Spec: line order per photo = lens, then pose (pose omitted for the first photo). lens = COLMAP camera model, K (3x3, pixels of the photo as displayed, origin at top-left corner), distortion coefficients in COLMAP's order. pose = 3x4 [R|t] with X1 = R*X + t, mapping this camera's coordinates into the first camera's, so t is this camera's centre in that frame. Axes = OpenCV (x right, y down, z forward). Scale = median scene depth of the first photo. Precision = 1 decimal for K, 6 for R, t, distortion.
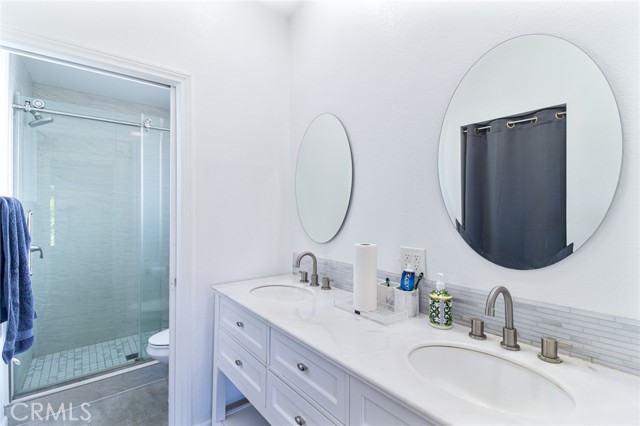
lens RADIAL K [[294.5, 0, 318.4], [0, 294.5, 211.9], [0, 0, 1]] dist [0.011115, -0.008026]
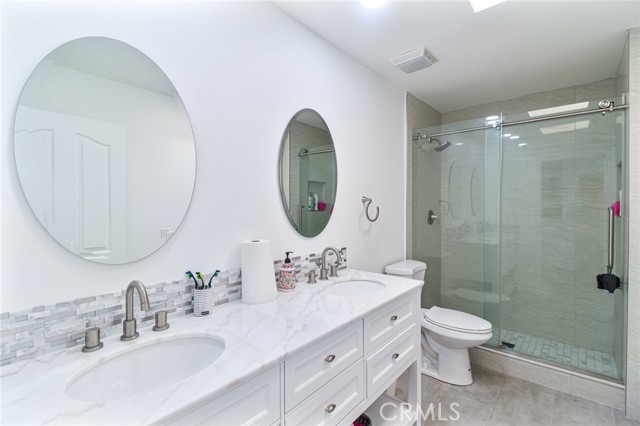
lens RADIAL K [[294.5, 0, 320.9], [0, 294.5, 212.2], [0, 0, 1]] dist [0.011115, -0.008026]
pose [[-0.198421, -0.022869, 0.979850, -1.505127], [-0.005398, 0.999738, 0.022240, -0.004543], [-0.980102, -0.000876, -0.198493, 1.790153]]
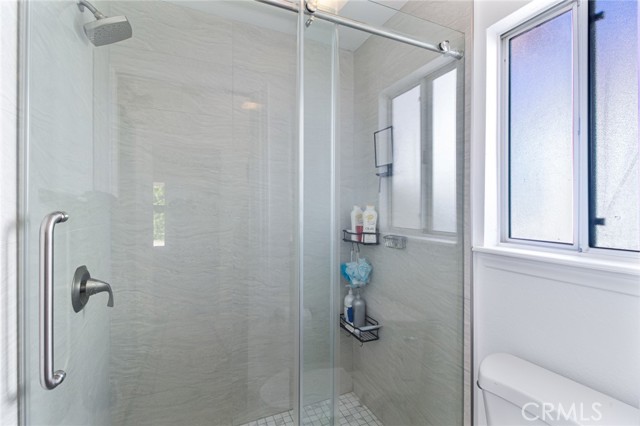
lens RADIAL K [[294.5, 0, 321.6], [0, 294.5, 213.6], [0, 0, 1]] dist [0.011115, -0.008026]
pose [[0.970754, -0.000856, -0.240073, -0.363537], [0.000559, 0.999999, -0.001306, 0.003841], [0.240074, 0.001133, 0.970754, 0.460078]]
